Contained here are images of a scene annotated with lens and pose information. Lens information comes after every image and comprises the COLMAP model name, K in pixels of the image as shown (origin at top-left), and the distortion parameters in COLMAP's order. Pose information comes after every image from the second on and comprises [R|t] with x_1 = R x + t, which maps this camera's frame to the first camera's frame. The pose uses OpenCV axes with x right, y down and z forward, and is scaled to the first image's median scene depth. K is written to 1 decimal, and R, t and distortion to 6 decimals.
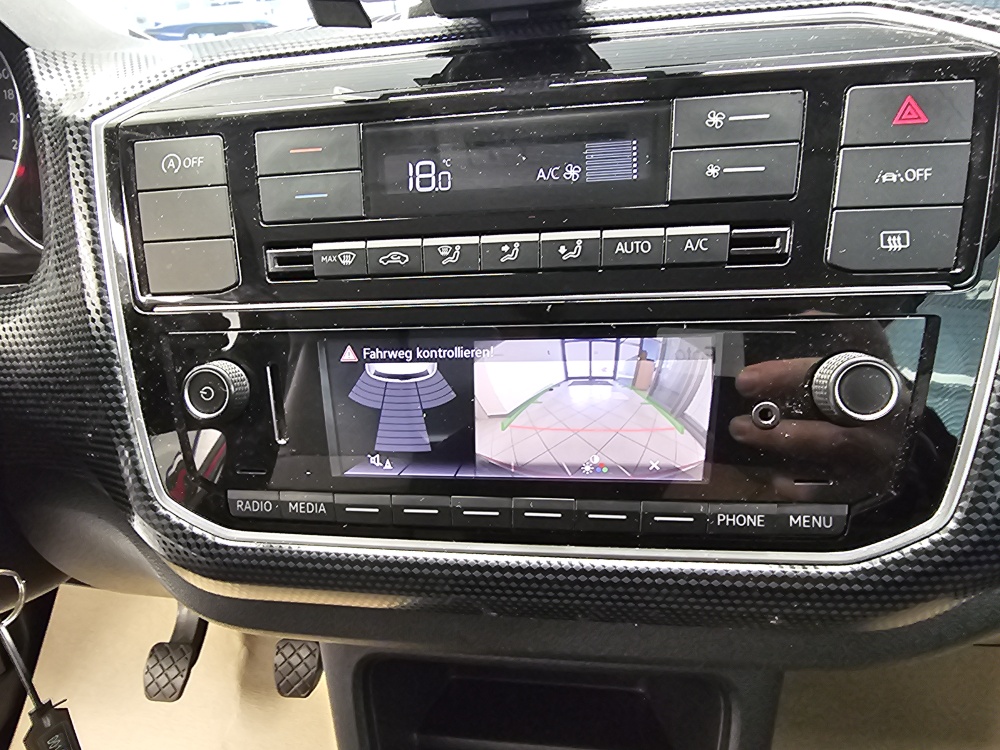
lens RADIAL K [[648.4, 0, 448.0], [0, 648.4, 359.5], [0, 0, 1]] dist [0.003963, 0.000820]
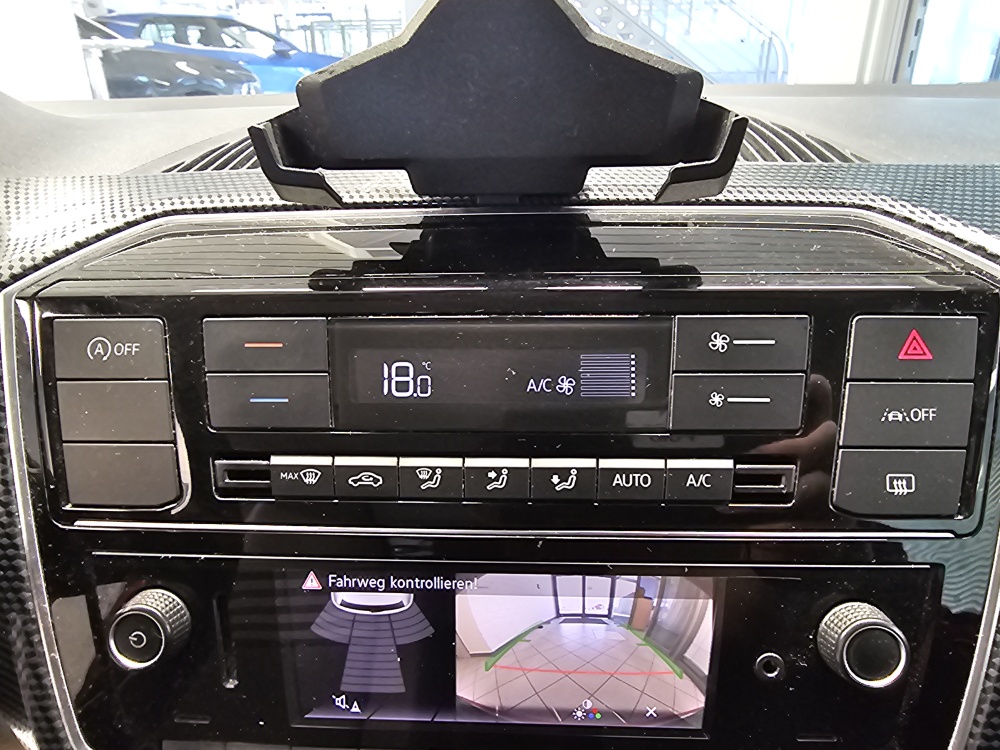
lens RADIAL K [[648.4, 0, 490.7], [0, 648.4, 367.9], [0, 0, 1]] dist [0.003963, 0.000820]
pose [[0.993498, 0.011168, 0.113303, -0.015772], [-0.010852, 0.999935, -0.003406, -0.304606], [-0.113334, 0.002155, 0.993555, 0.109219]]
